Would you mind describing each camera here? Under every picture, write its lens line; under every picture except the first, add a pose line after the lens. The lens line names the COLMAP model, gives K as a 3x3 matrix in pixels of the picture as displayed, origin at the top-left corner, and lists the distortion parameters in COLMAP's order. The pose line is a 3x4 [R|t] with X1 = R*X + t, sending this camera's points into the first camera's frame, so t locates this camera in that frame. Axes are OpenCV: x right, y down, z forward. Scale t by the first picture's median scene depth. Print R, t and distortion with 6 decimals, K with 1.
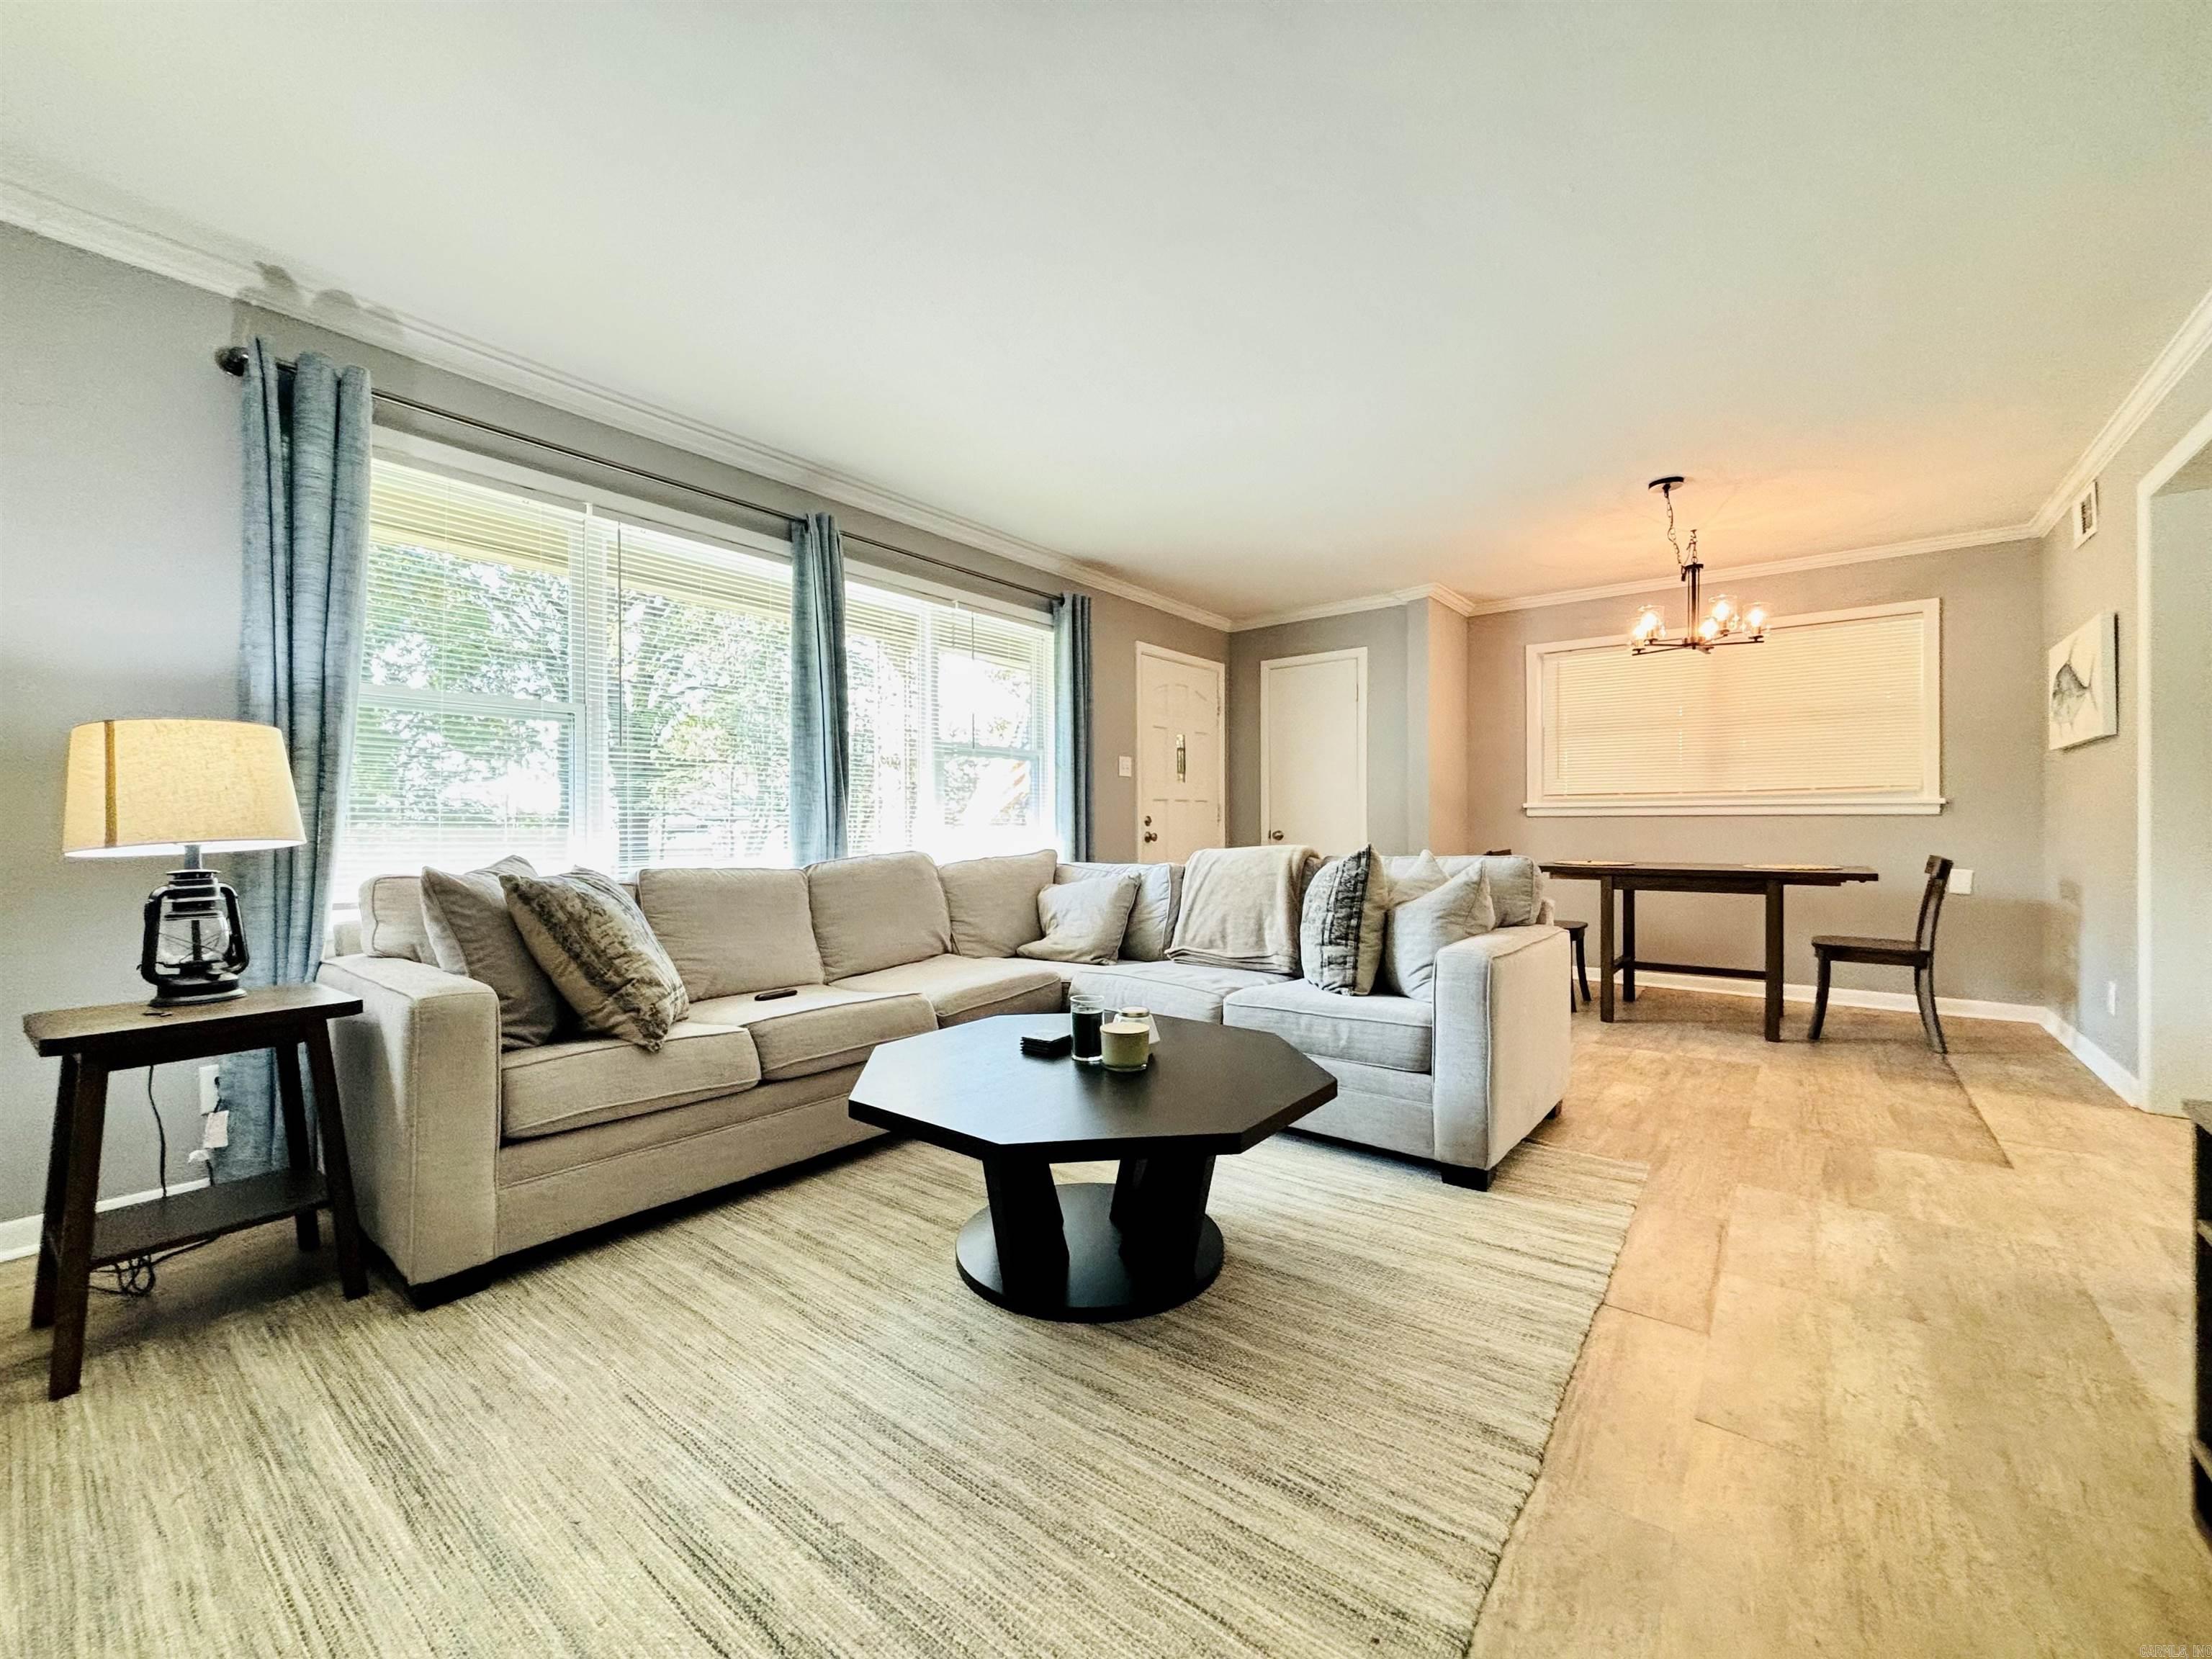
lens RADIAL K [[894.6, 0, 1102.7], [0, 894.6, 833.4], [0, 0, 1]] dist [0.002357, 0.000268]
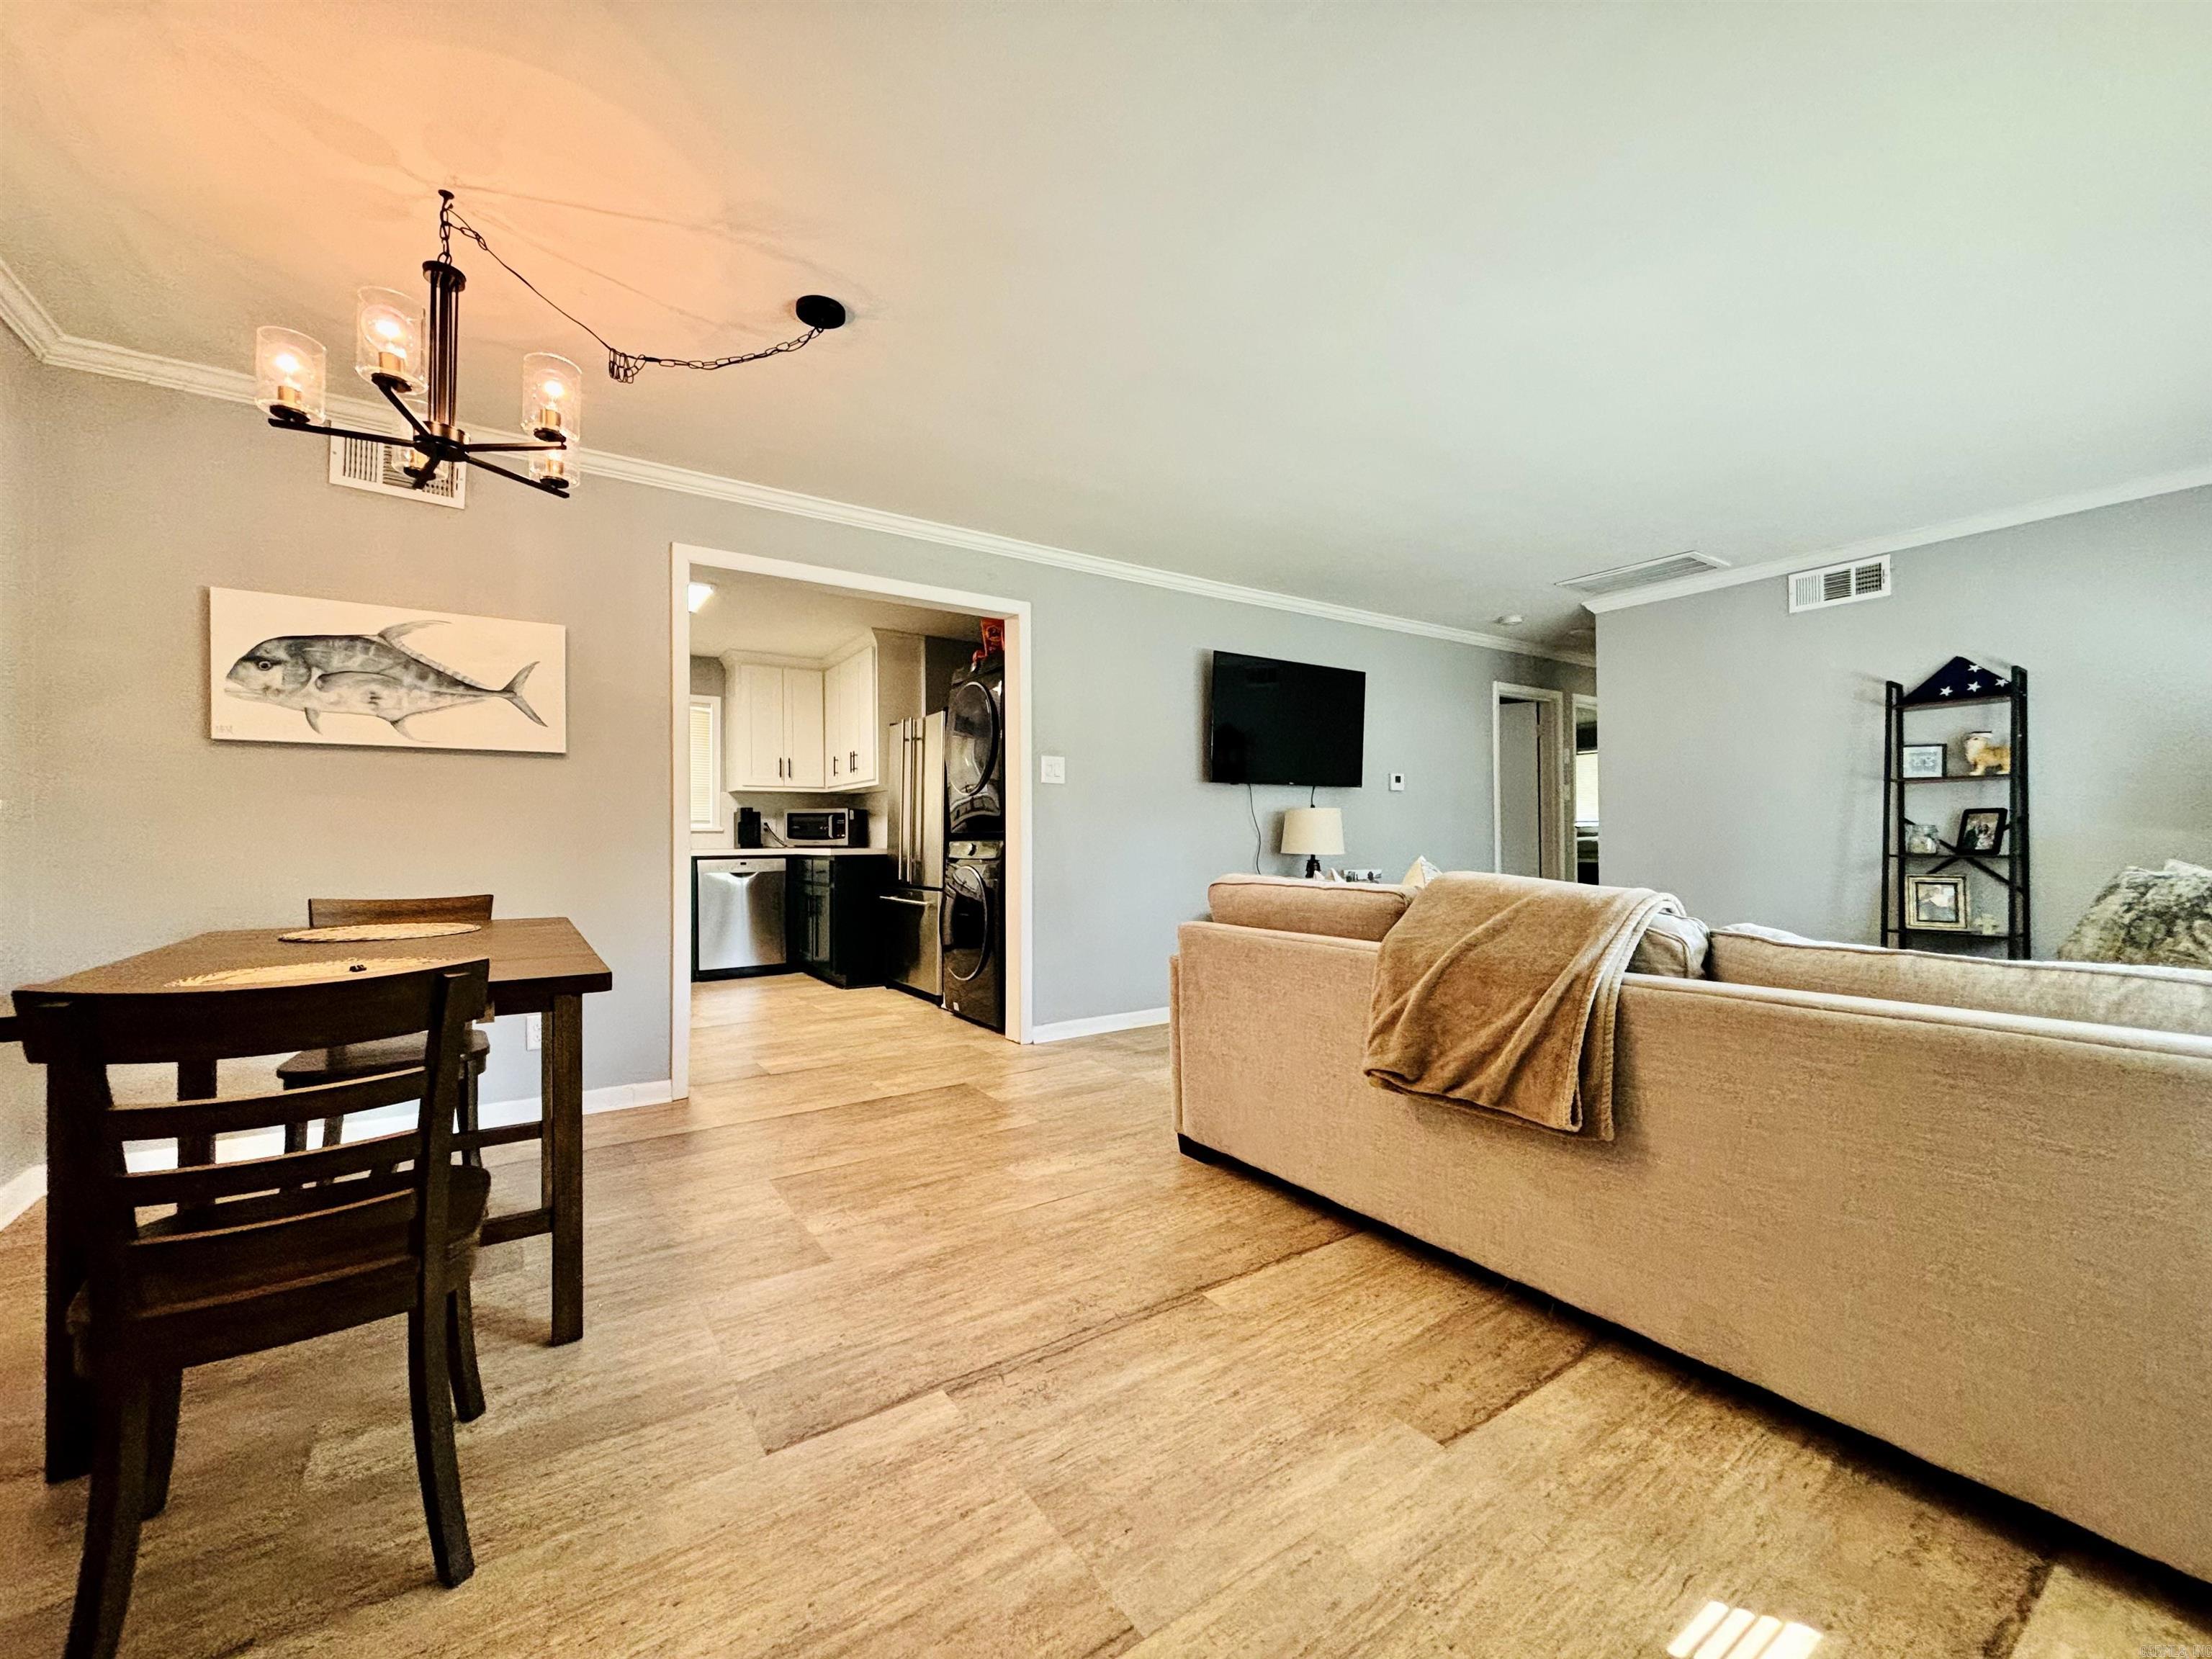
lens RADIAL K [[894.6, 0, 1102.7], [0, 894.6, 833.4], [0, 0, 1]] dist [0.002357, 0.000268]
pose [[-0.955226, 0.012385, 0.295617, 0.296021], [0.012498, 0.999921, -0.001509, -0.016222], [-0.295612, 0.002253, -0.955305, 1.803871]]
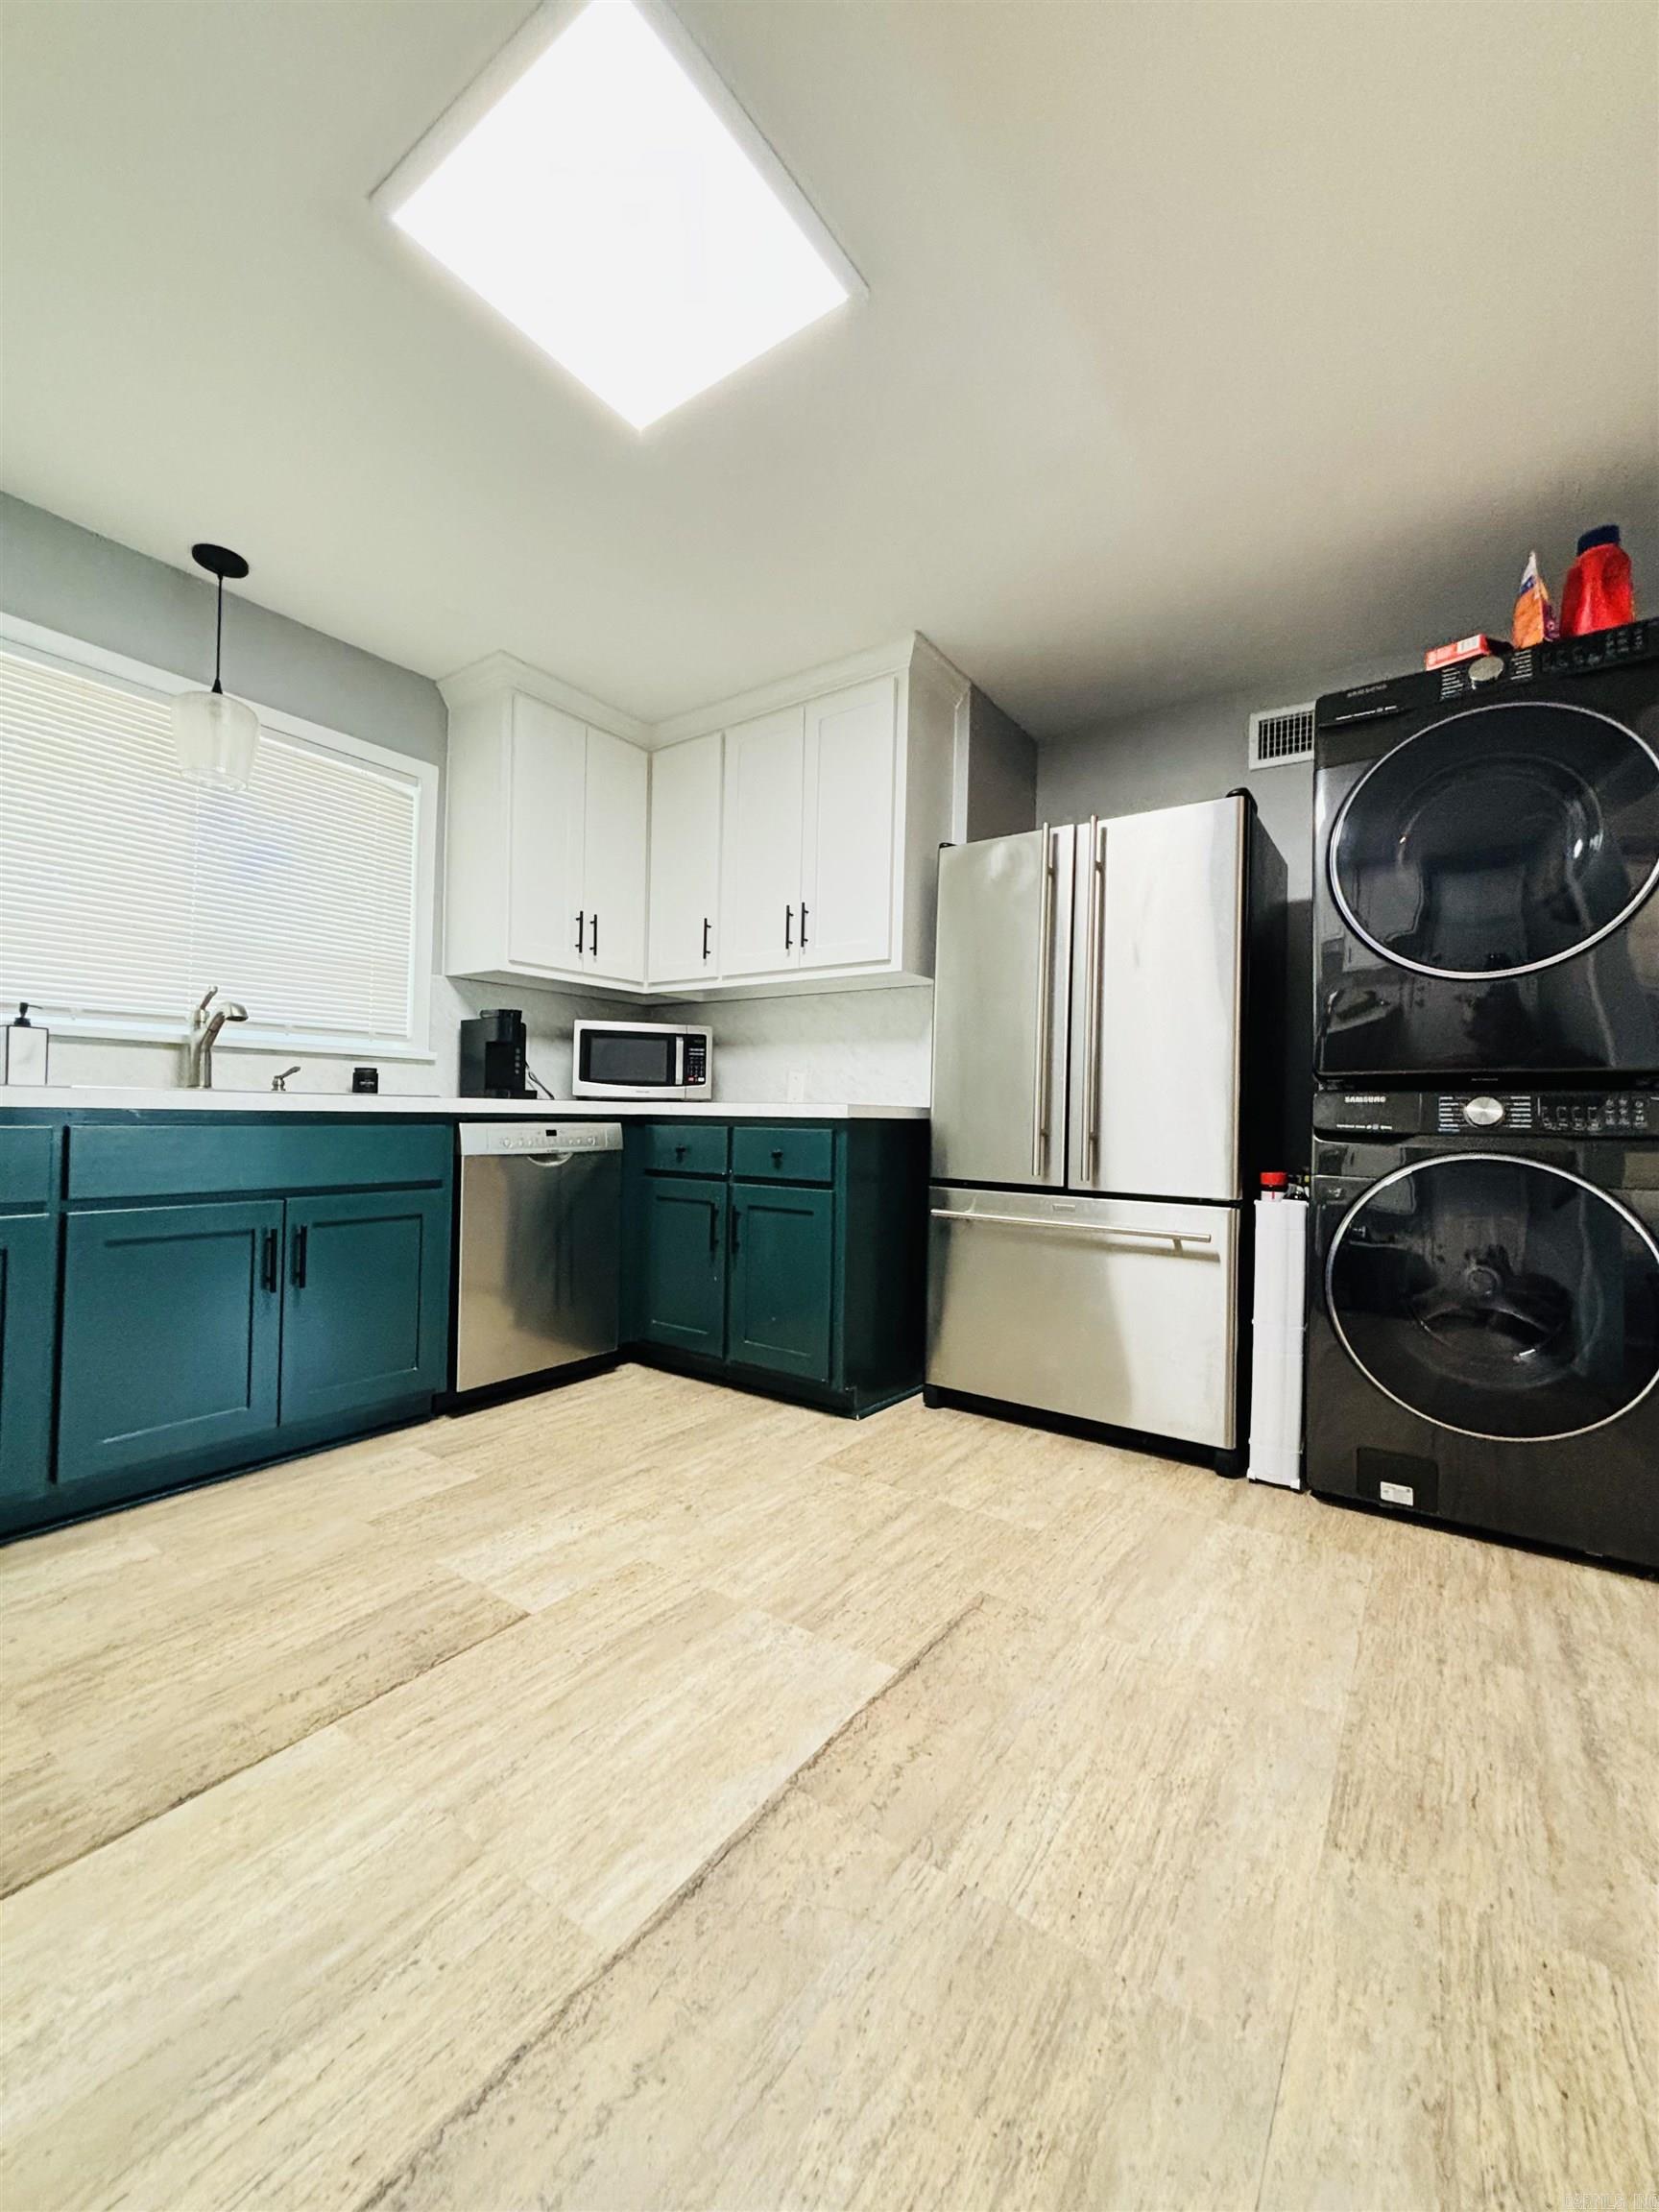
lens RADIAL K [[894.6, 0, 828.9], [0, 894.6, 1098.2], [0, 0, 1]] dist [0.002357, 0.000268]
pose [[-0.998546, -0.017818, -0.050886, 1.400787], [-0.017241, 0.999782, -0.011747, 0.008994], [0.051084, -0.010853, -0.998635, 1.034859]]
